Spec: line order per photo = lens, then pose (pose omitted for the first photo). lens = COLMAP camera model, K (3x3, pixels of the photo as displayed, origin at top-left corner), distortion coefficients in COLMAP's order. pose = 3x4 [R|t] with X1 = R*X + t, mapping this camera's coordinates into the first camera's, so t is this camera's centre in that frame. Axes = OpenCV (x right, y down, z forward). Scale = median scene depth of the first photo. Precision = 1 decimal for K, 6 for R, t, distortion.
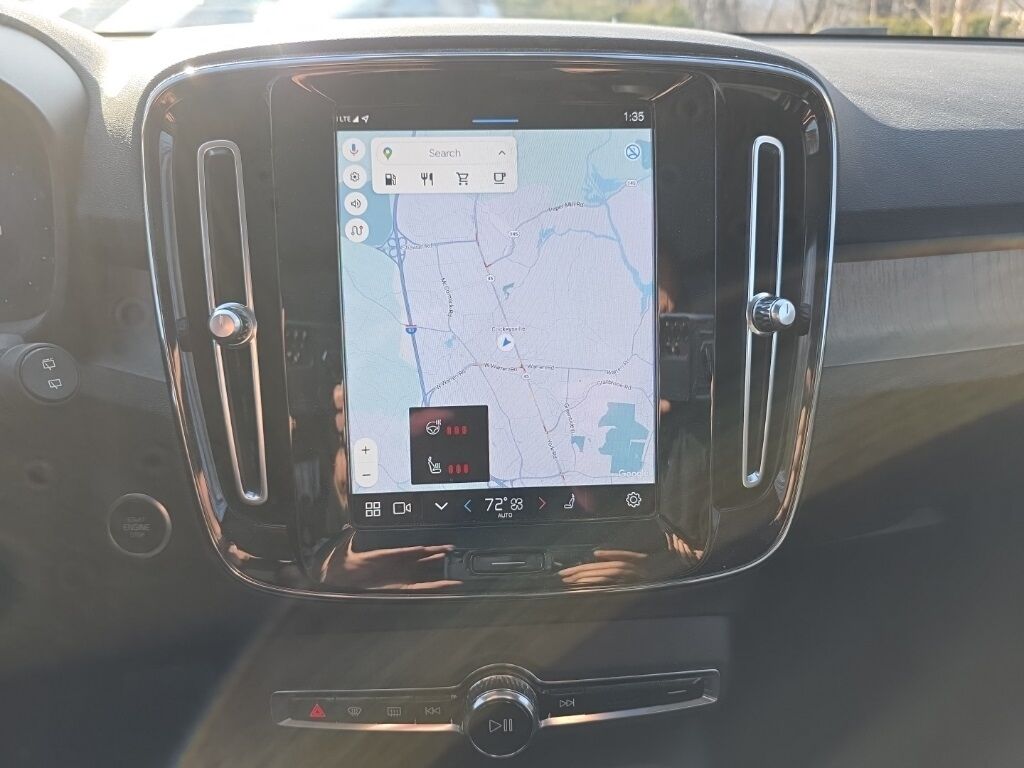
lens RADIAL K [[678.4, 0, 511.9], [0, 678.4, 386.1], [0, 0, 1]] dist [-0.046993, -0.012785]
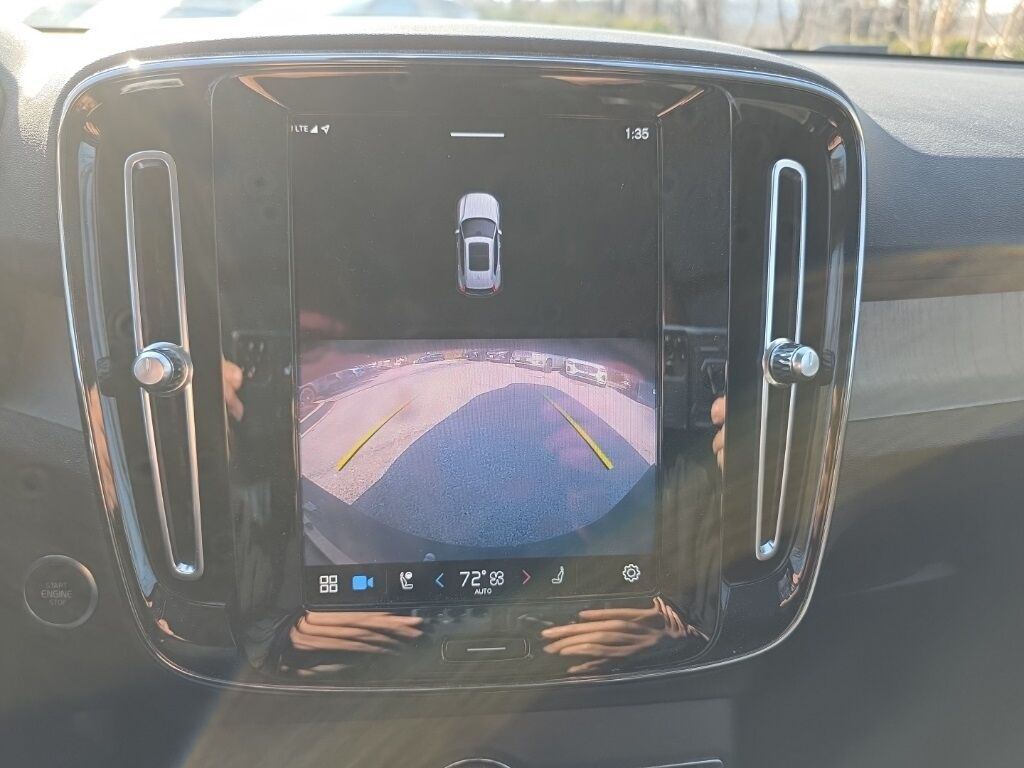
lens RADIAL K [[678.4, 0, 515.7], [0, 678.4, 384.0], [0, 0, 1]] dist [-0.046993, -0.012785]
pose [[0.999252, 0.012667, 0.036531, -0.003312], [-0.012161, 0.999827, -0.014045, -0.062303], [-0.036703, 0.013590, 0.999234, 0.138038]]
